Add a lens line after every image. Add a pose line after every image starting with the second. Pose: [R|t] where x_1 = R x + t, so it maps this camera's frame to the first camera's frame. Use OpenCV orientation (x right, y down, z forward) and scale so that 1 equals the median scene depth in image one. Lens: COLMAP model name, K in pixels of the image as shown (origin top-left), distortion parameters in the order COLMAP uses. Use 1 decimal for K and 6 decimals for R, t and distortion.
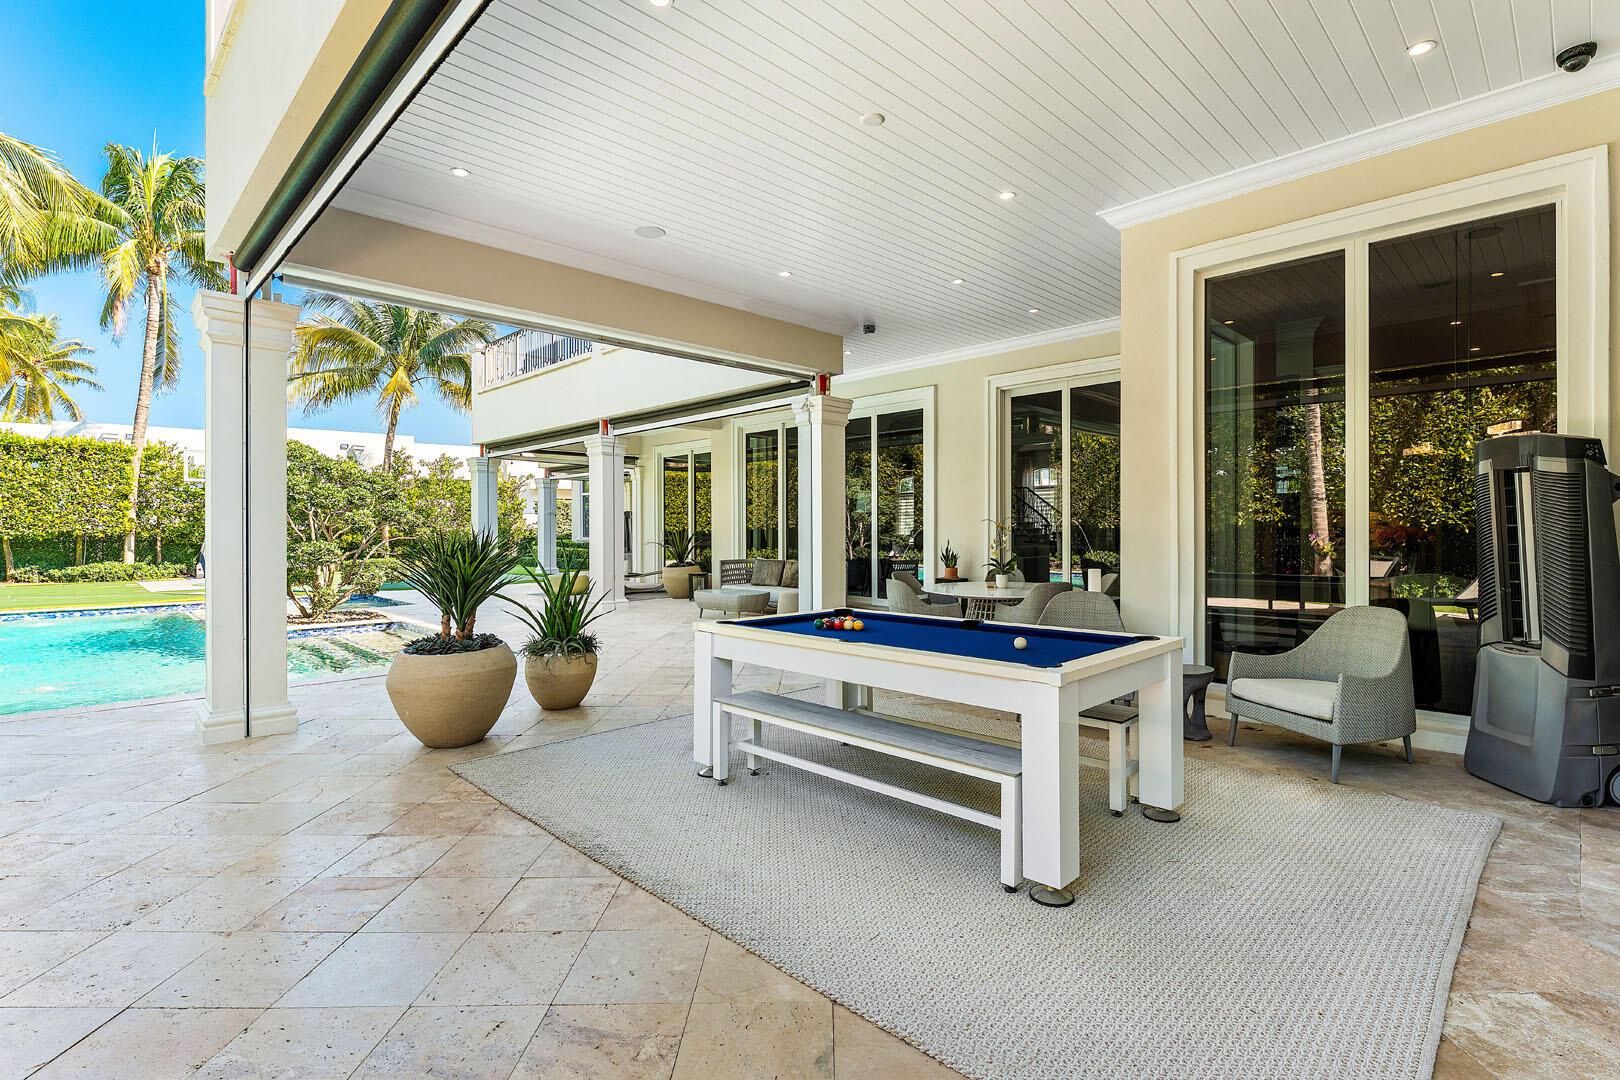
lens RADIAL K [[751.7, 0, 819.9], [0, 751.7, 527.0], [0, 0, 1]] dist [0.002618, 0.000284]
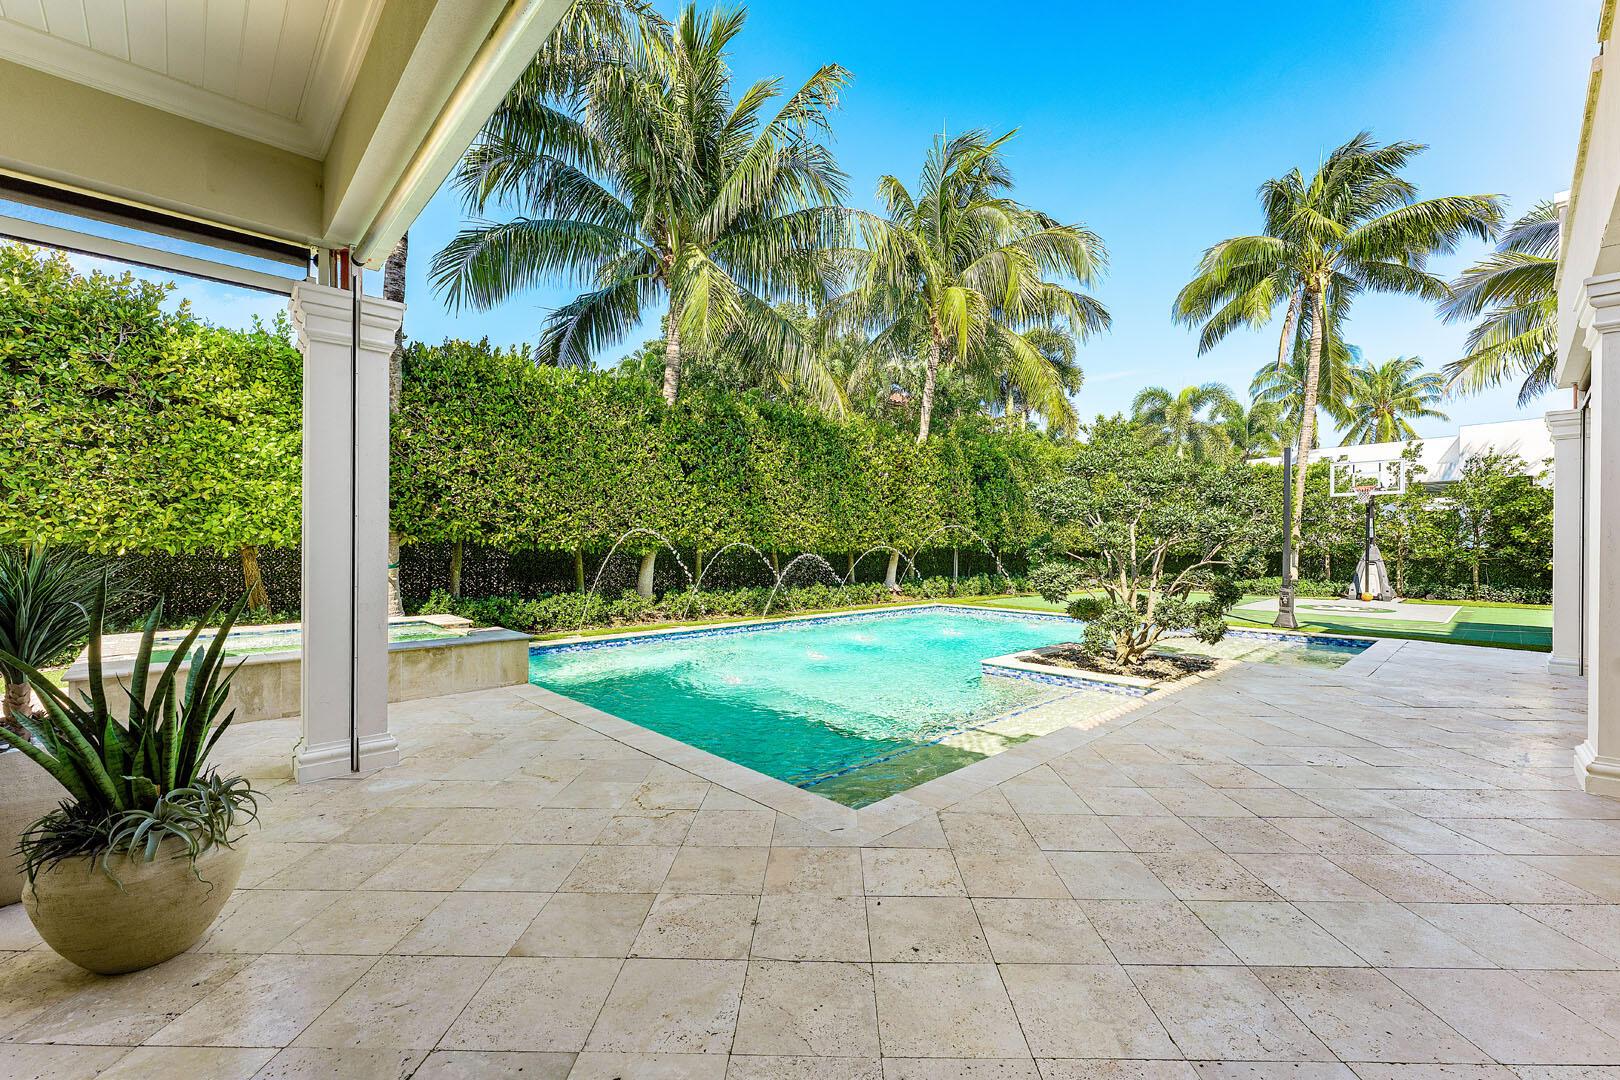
lens RADIAL K [[668.2, 0, 815.3], [0, 668.2, 548.0], [0, 0, 1]] dist [0.019082, 0.000103]
pose [[-0.015914, 0.010754, -0.999816, 0.043668], [0.001591, 0.999941, 0.010730, -0.008368], [0.999872, -0.001420, -0.015930, 0.491641]]
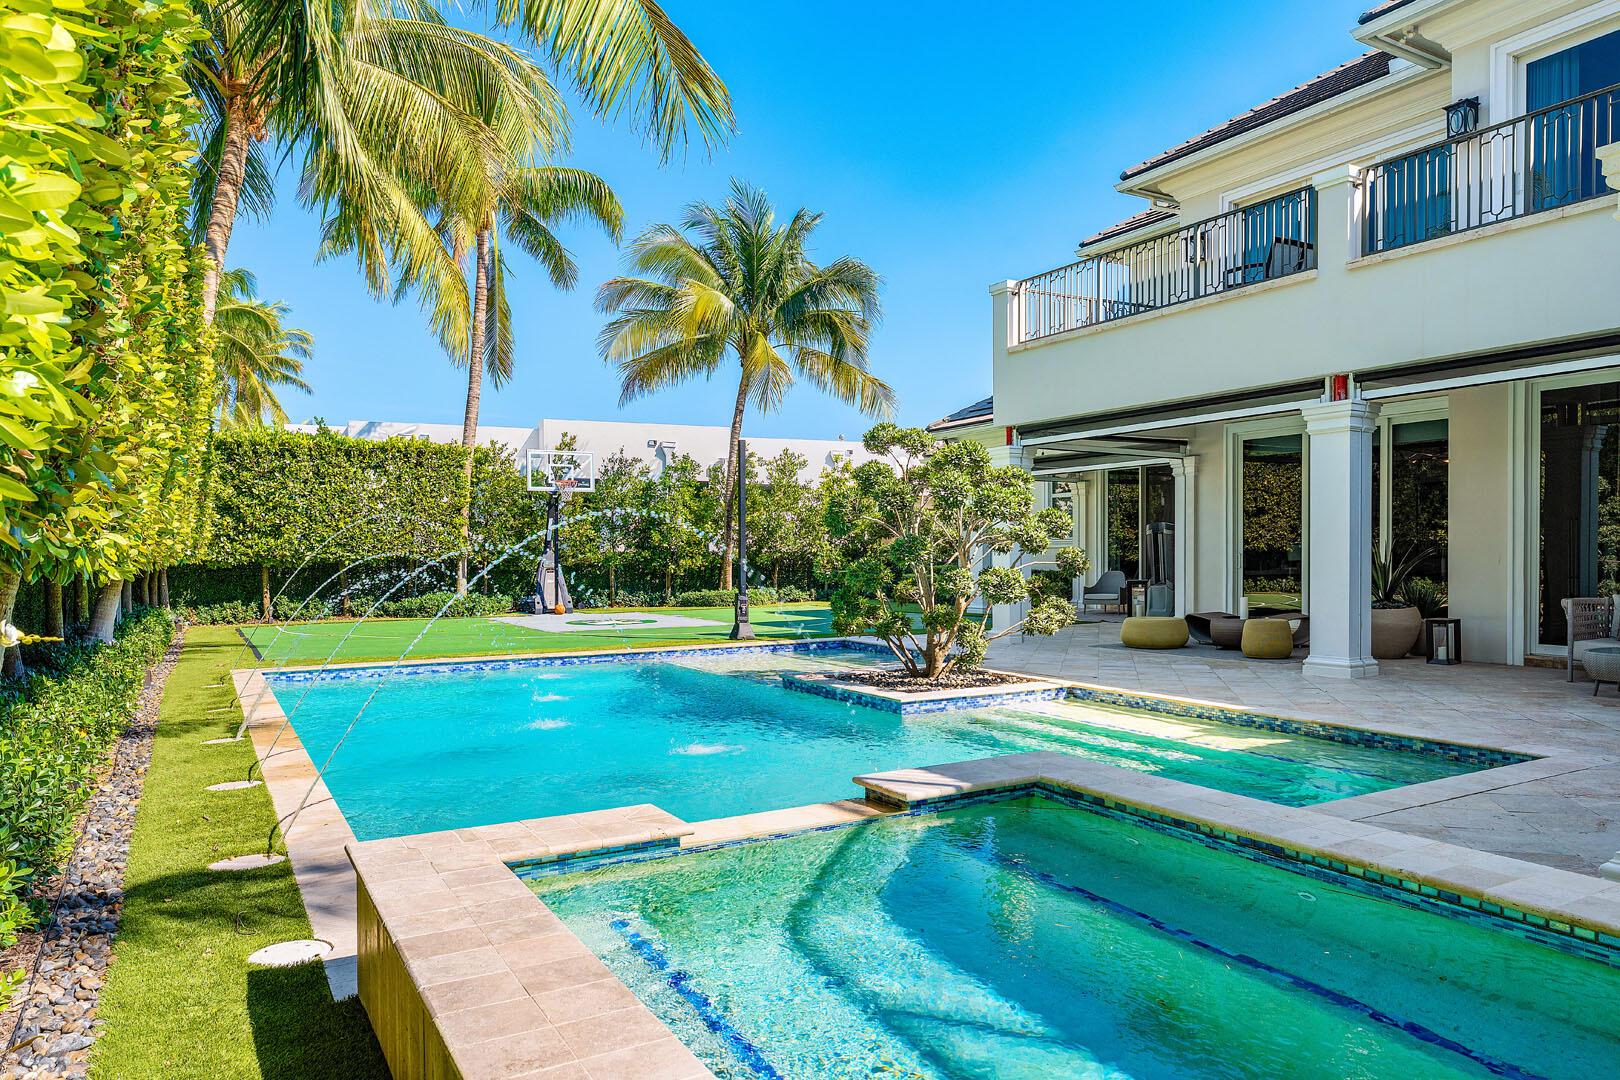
lens RADIAL K [[1044.2, 0, 806.4], [0, 1044.2, 563.6], [0, 0, 1]] dist [0.035955, -0.000349]
pose [[0.967061, 0.001560, -0.254538, -0.392782], [0.001852, 0.999912, 0.013162, 0.002082], [0.254537, -0.013200, 0.966973, 0.022648]]
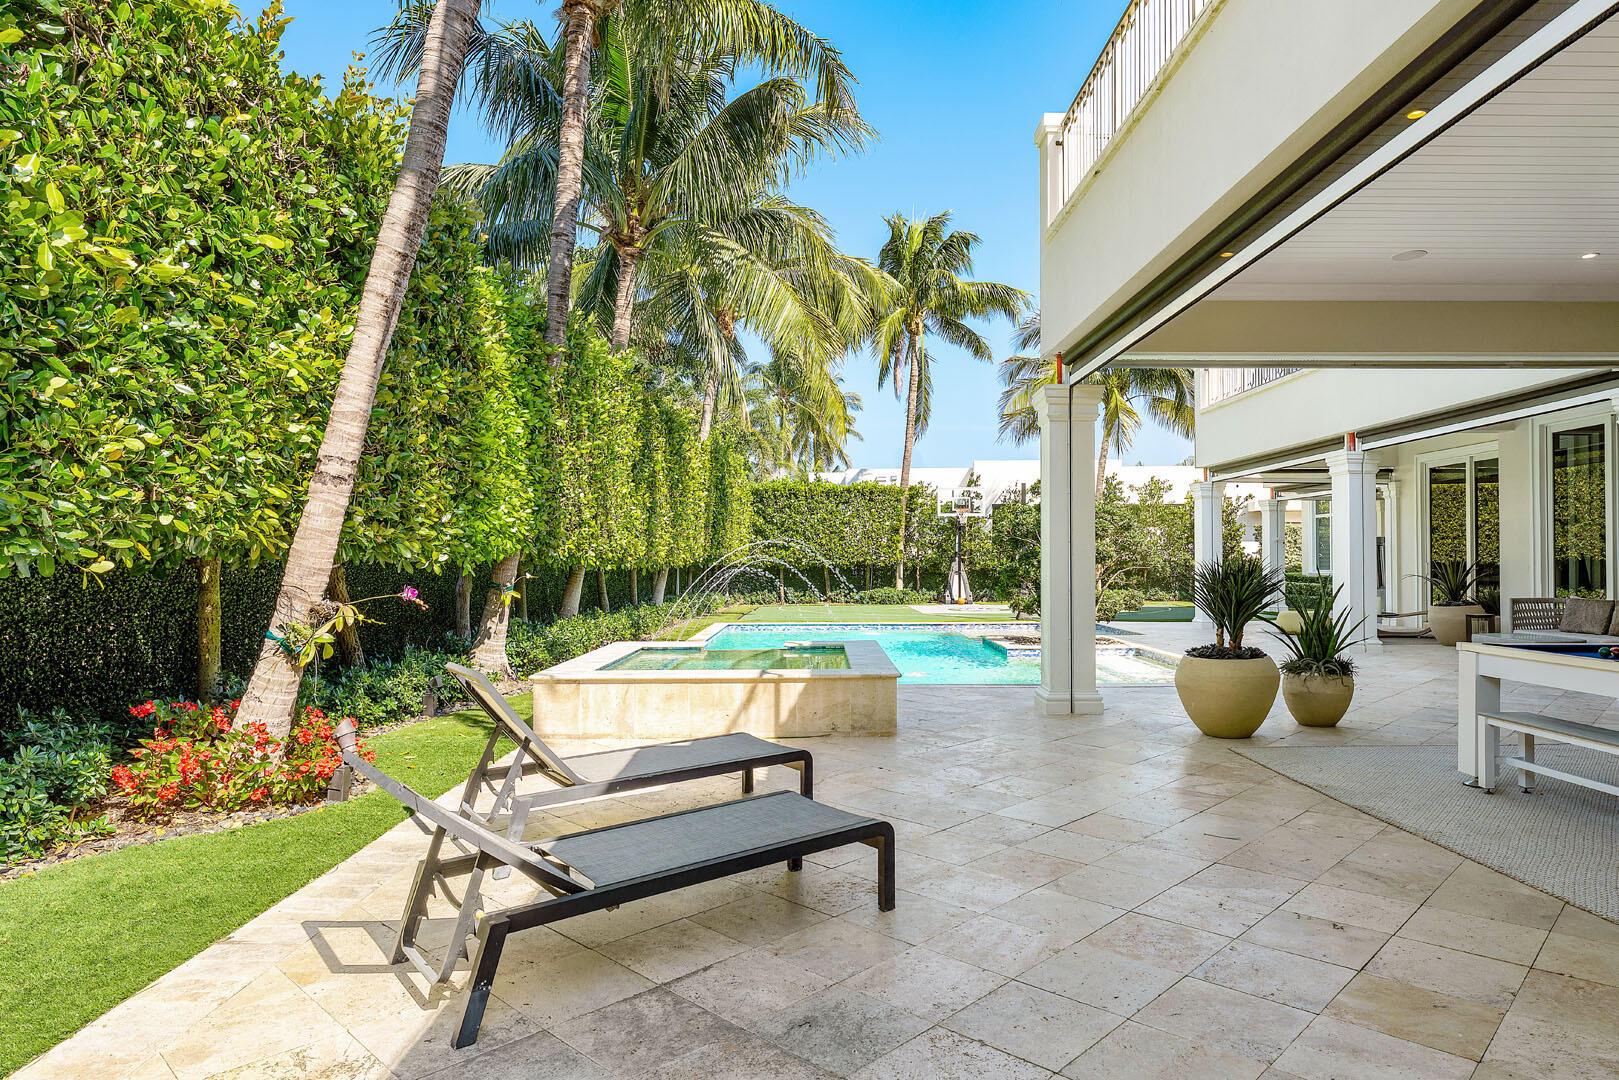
lens RADIAL K [[954.2, 0, 847.4], [0, 954.2, 550.9], [0, 0, 1]] dist [-0.006843, -0.003006]
pose [[0.727762, -0.006081, -0.685803, 0.035932], [0.001190, 0.999970, -0.007605, 0.001359], [0.685829, 0.004719, 0.727748, -0.162695]]
